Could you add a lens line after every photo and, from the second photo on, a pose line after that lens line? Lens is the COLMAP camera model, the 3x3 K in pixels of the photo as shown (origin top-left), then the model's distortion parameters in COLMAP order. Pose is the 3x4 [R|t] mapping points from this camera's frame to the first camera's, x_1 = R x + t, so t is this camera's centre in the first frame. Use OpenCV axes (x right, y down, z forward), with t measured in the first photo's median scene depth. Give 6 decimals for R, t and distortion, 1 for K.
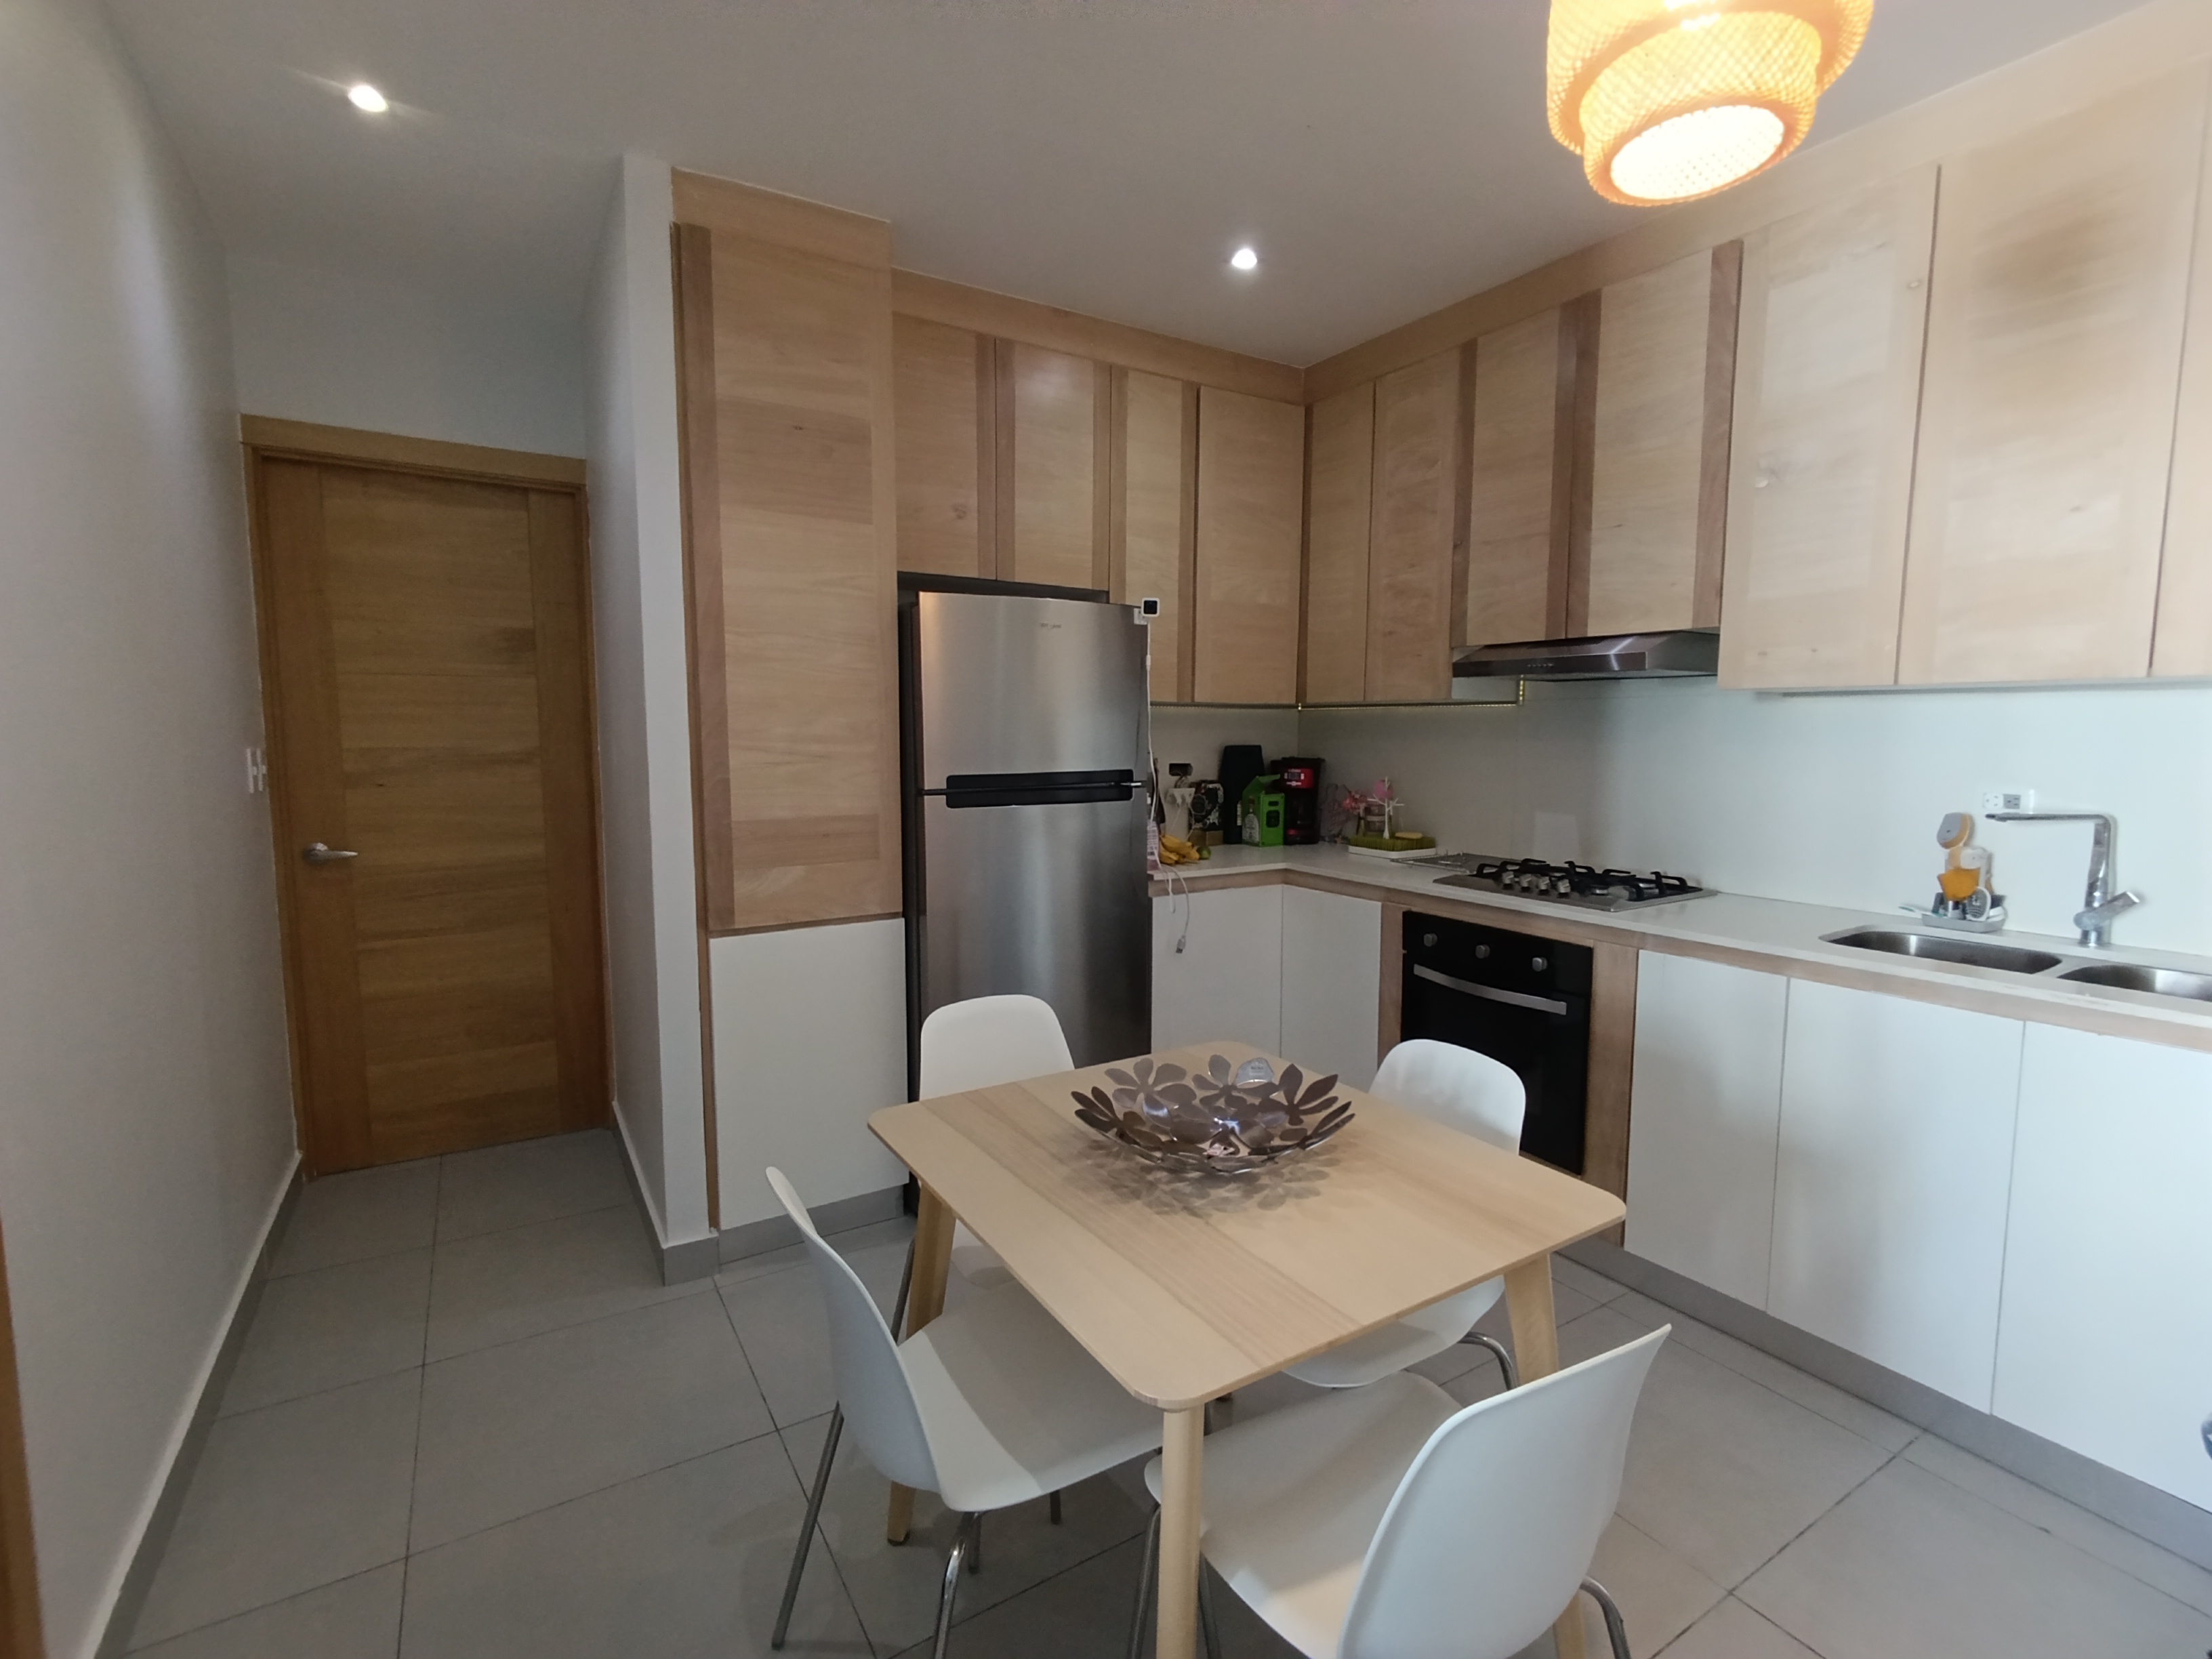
lens RADIAL K [[1025.5, 0, 1115.2], [0, 1025.5, 827.1], [0, 0, 1]] dist [0.000792, 0.000155]
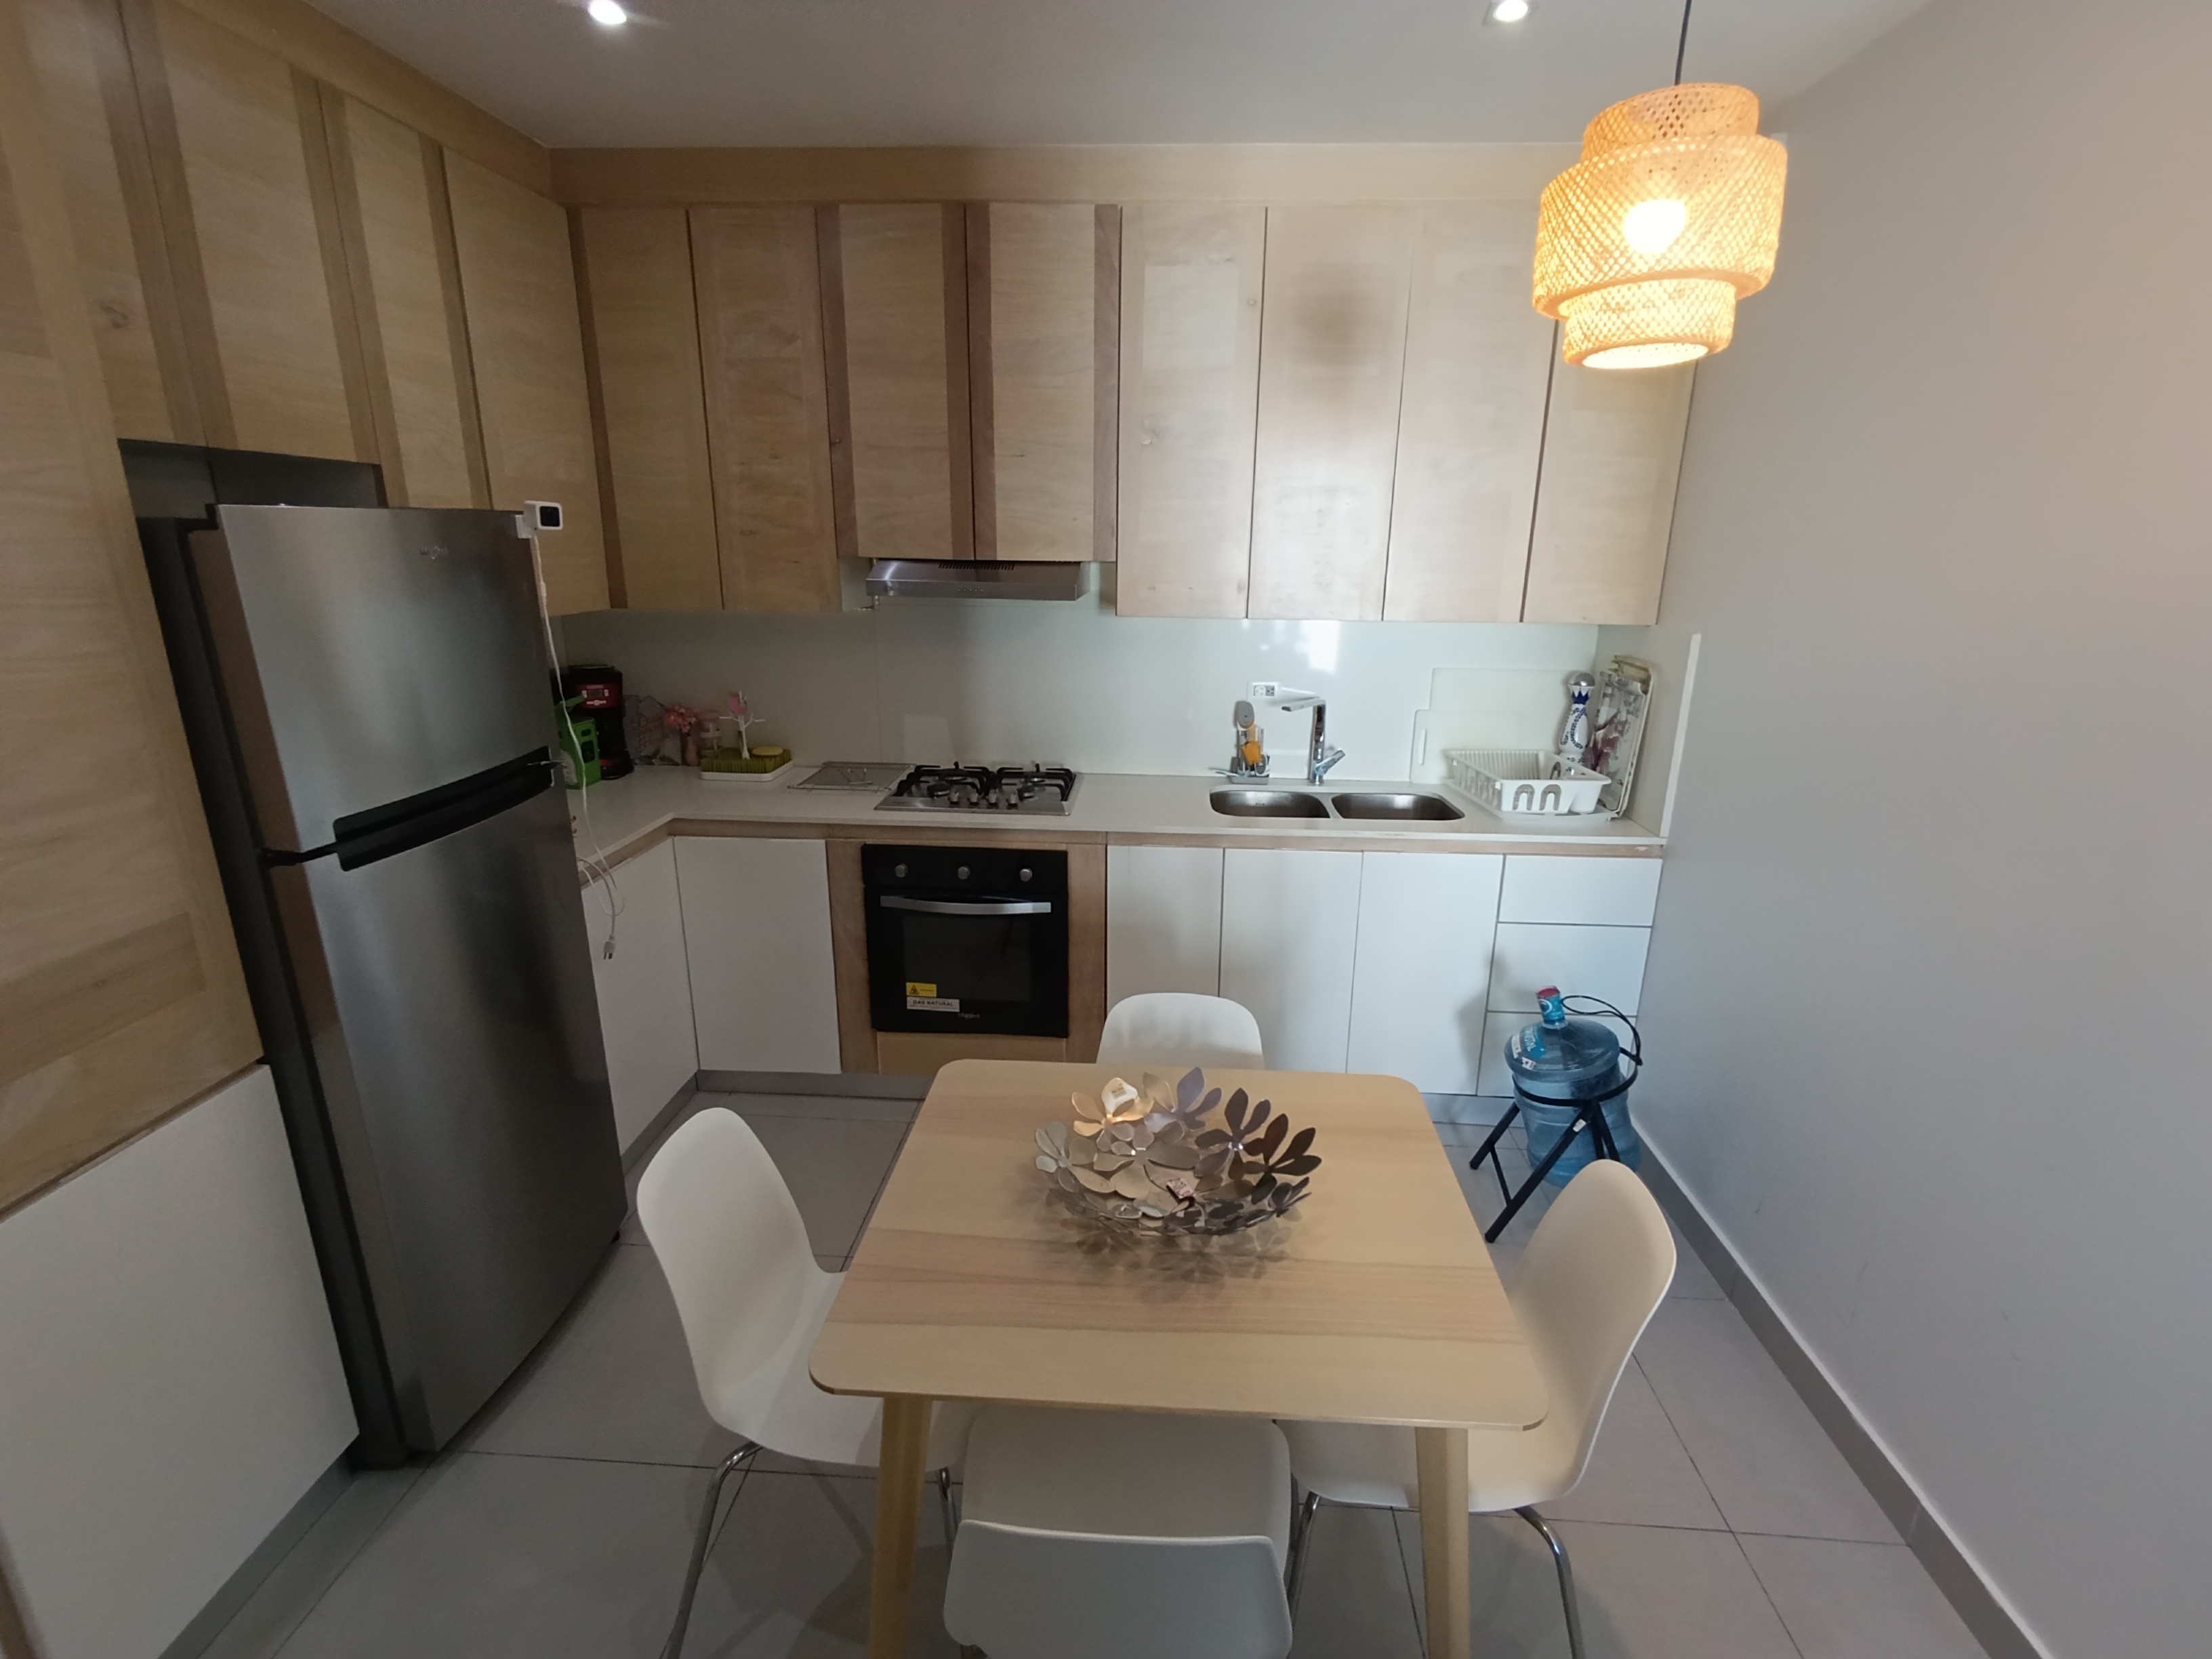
lens RADIAL K [[1025.5, 0, 1120.1], [0, 1025.5, 829.1], [0, 0, 1]] dist [0.000792, 0.000155]
pose [[0.576916, -0.221133, 0.786301, -0.364726], [0.066894, 0.972213, 0.224337, -0.146540], [-0.814060, -0.076825, 0.575677, 0.271259]]
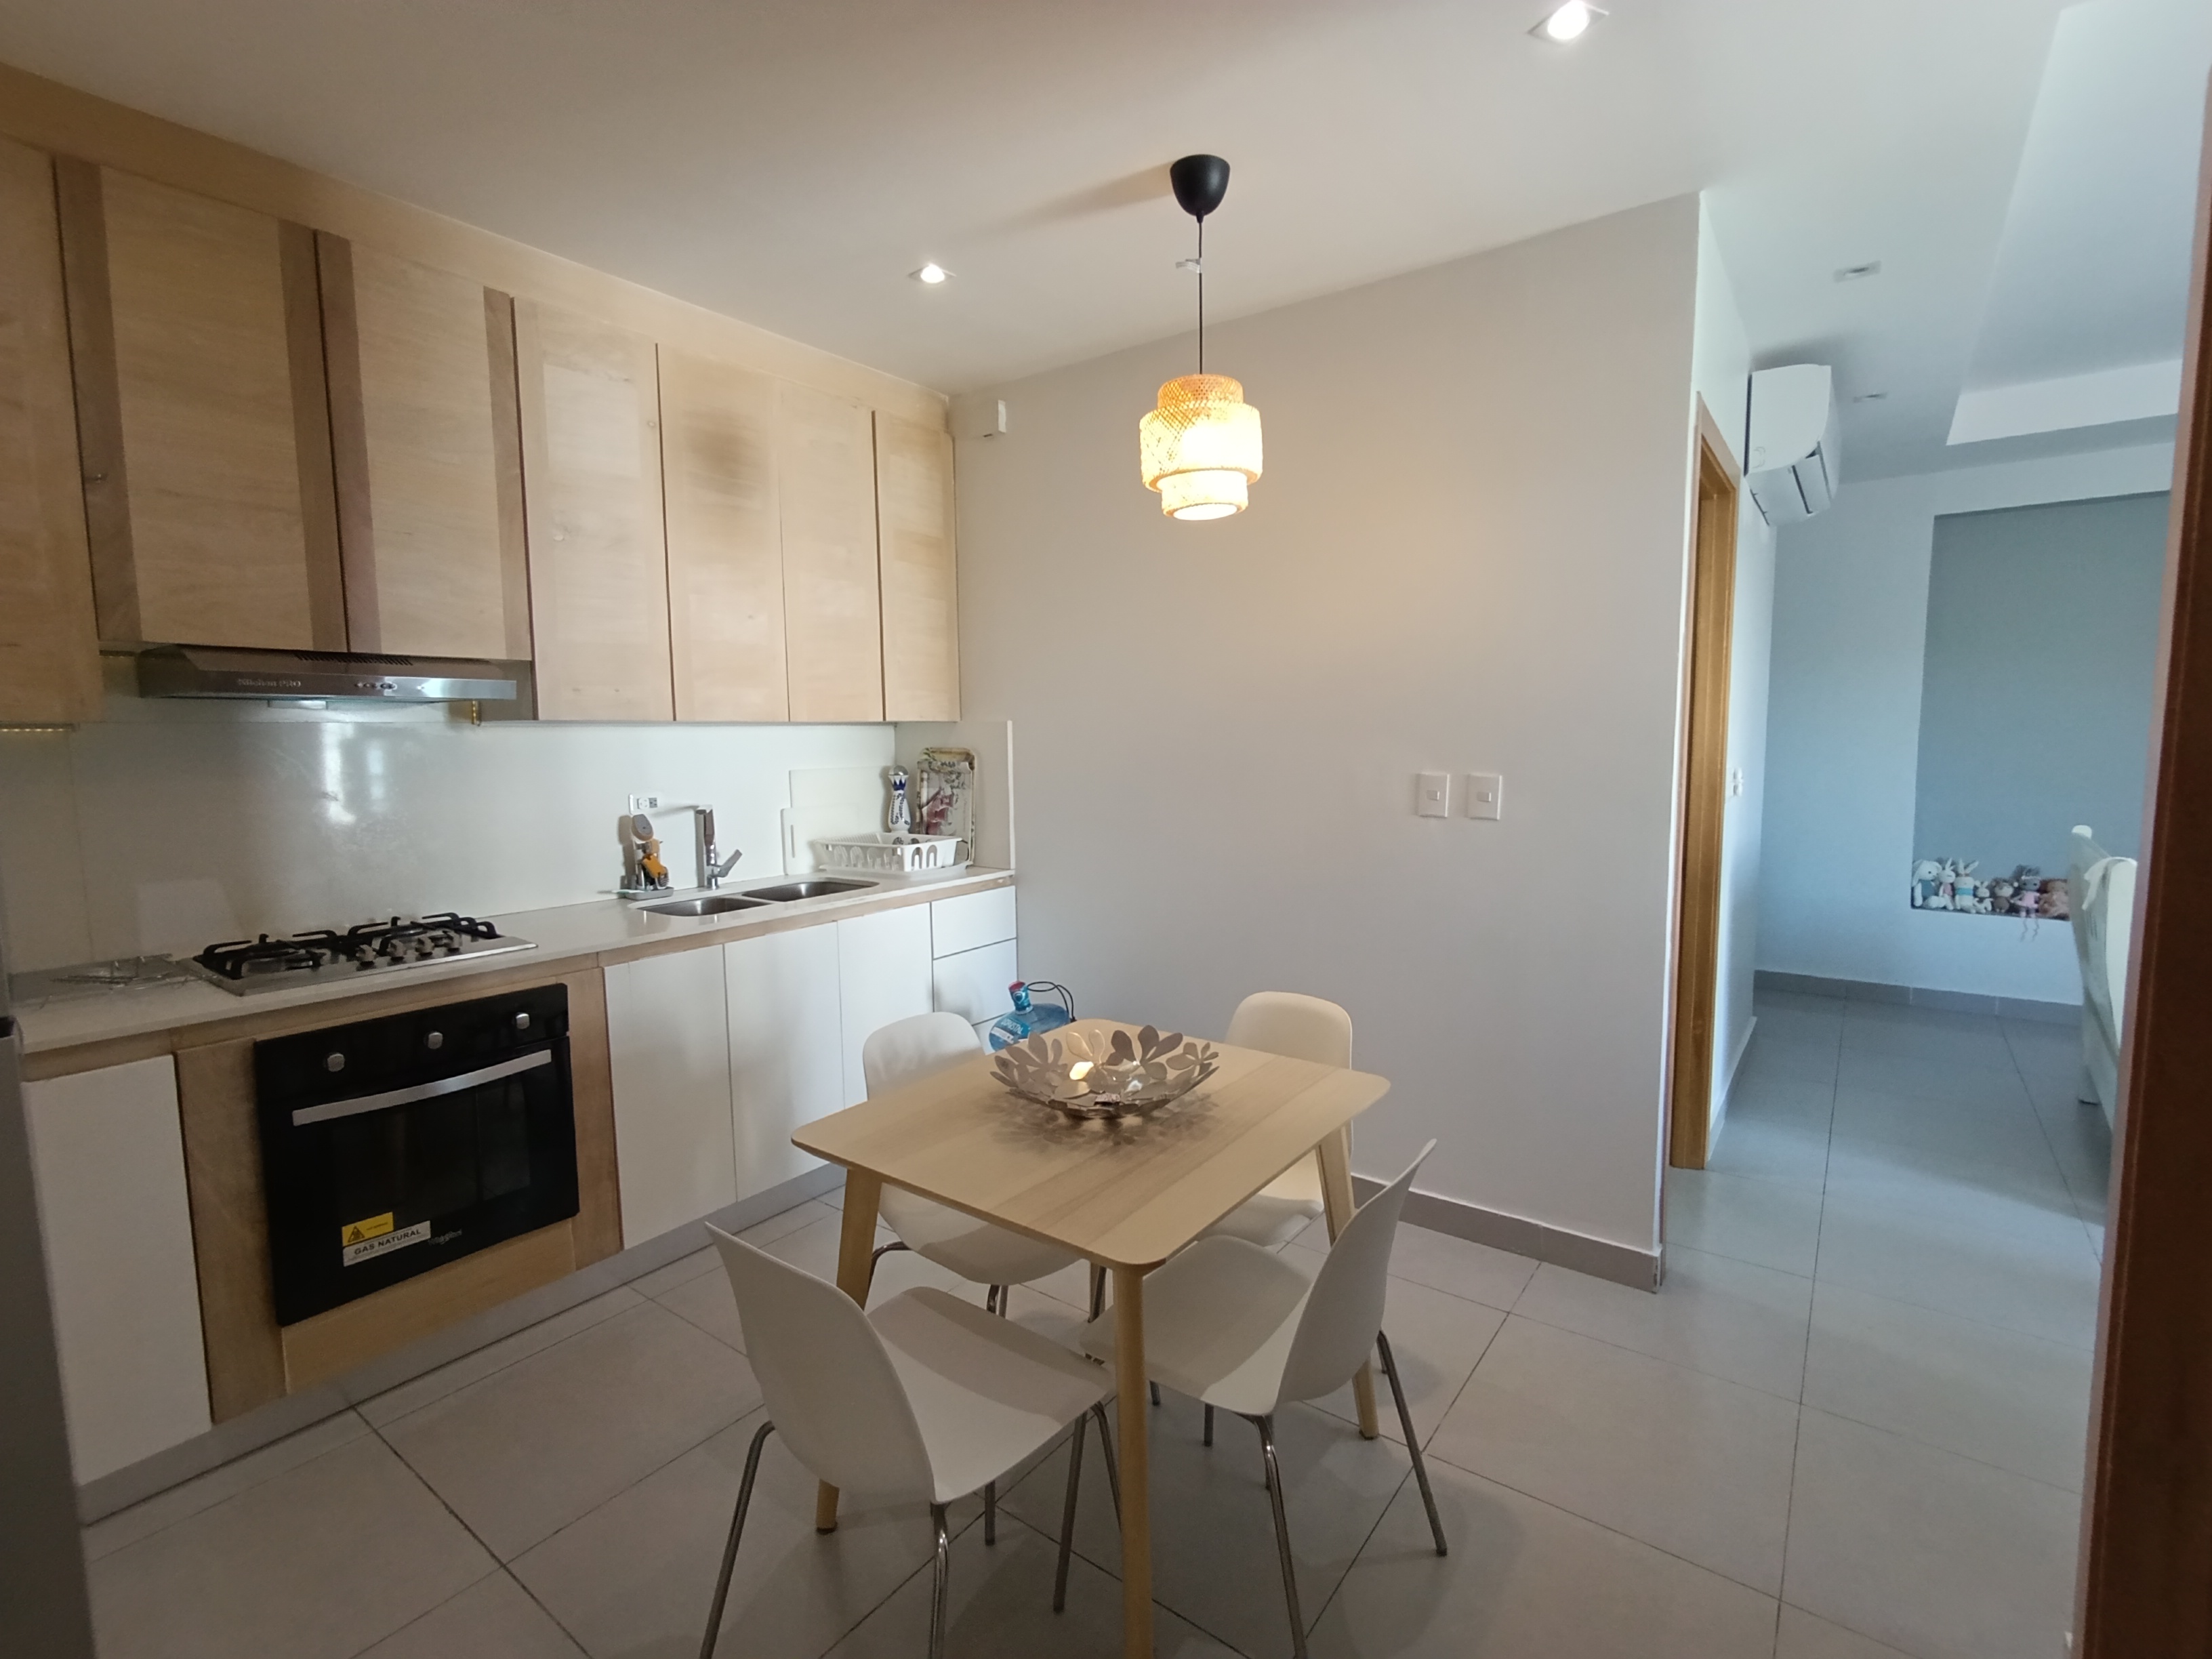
lens RADIAL K [[1025.5, 0, 1122.8], [0, 1025.5, 824.4], [0, 0, 1]] dist [0.000792, 0.000155]
pose [[-0.374513, -0.085759, 0.923247, -0.577030], [0.095499, 0.986851, 0.130406, -0.099540], [-0.922291, 0.137008, -0.361398, 0.771475]]
